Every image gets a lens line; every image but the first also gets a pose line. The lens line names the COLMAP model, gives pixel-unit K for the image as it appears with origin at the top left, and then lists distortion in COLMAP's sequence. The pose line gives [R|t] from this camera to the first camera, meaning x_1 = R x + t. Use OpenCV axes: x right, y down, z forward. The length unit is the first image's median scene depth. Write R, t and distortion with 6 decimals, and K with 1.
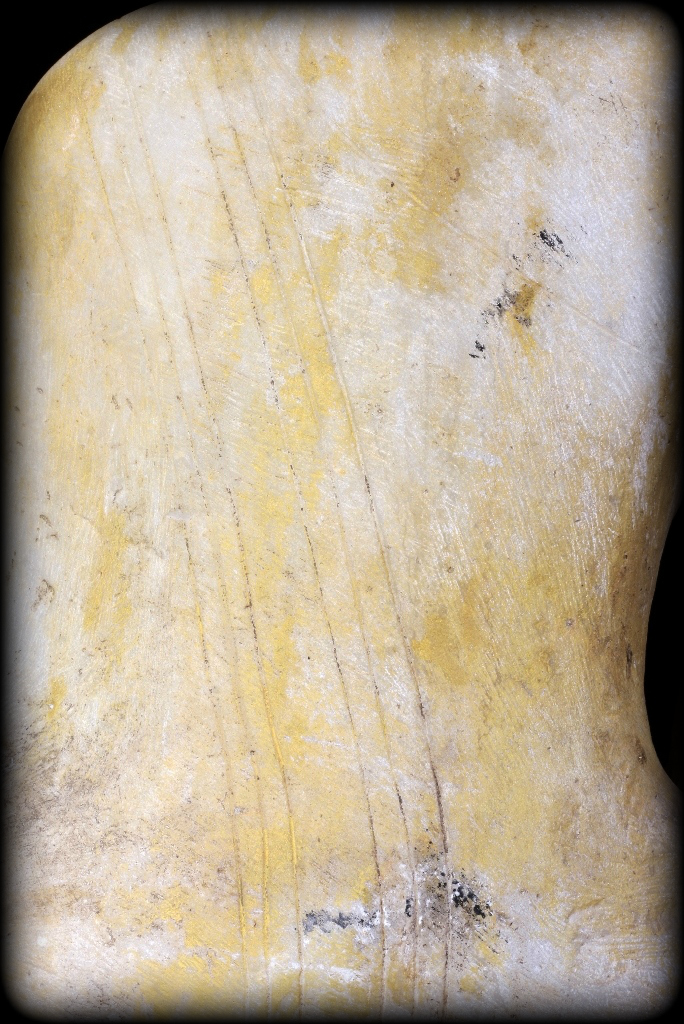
lens RADIAL K [[2668.1, 0, 341.3], [0, 2668.1, 490.9], [0, 0, 1]] dist [-0.087602, -0.109728]
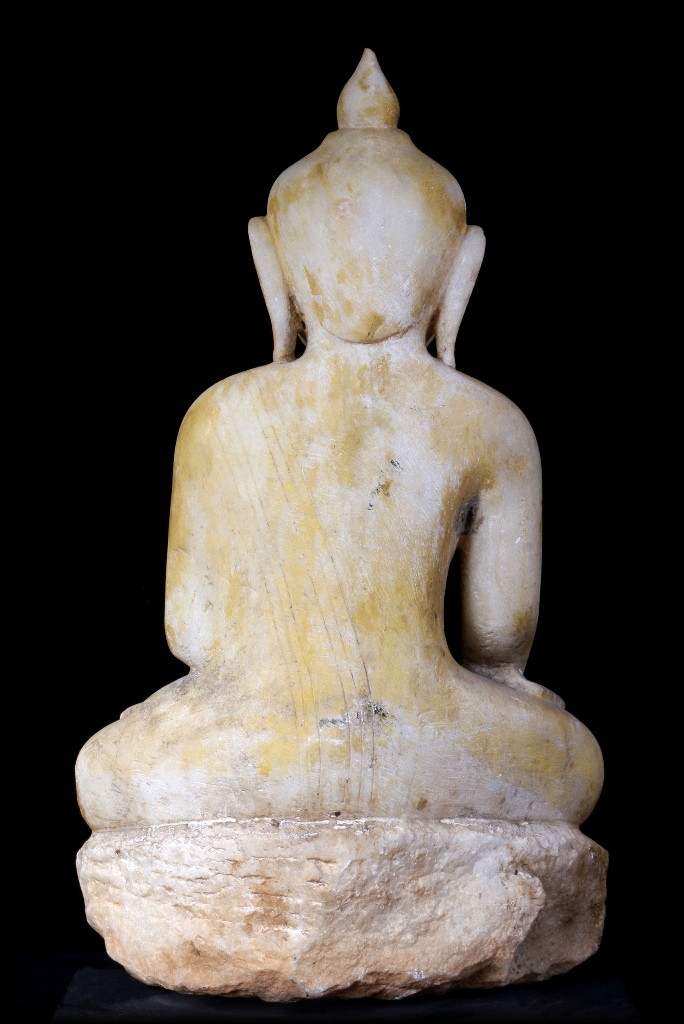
lens RADIAL K [[2668.1, 0, 341.3], [0, 2668.1, 490.9], [0, 0, 1]] dist [-0.087602, -0.109728]
pose [[0.997500, -0.065069, 0.027569, -0.050475], [0.064161, 0.997406, 0.032639, -0.157313], [-0.029622, -0.030788, 0.999087, -1.668087]]
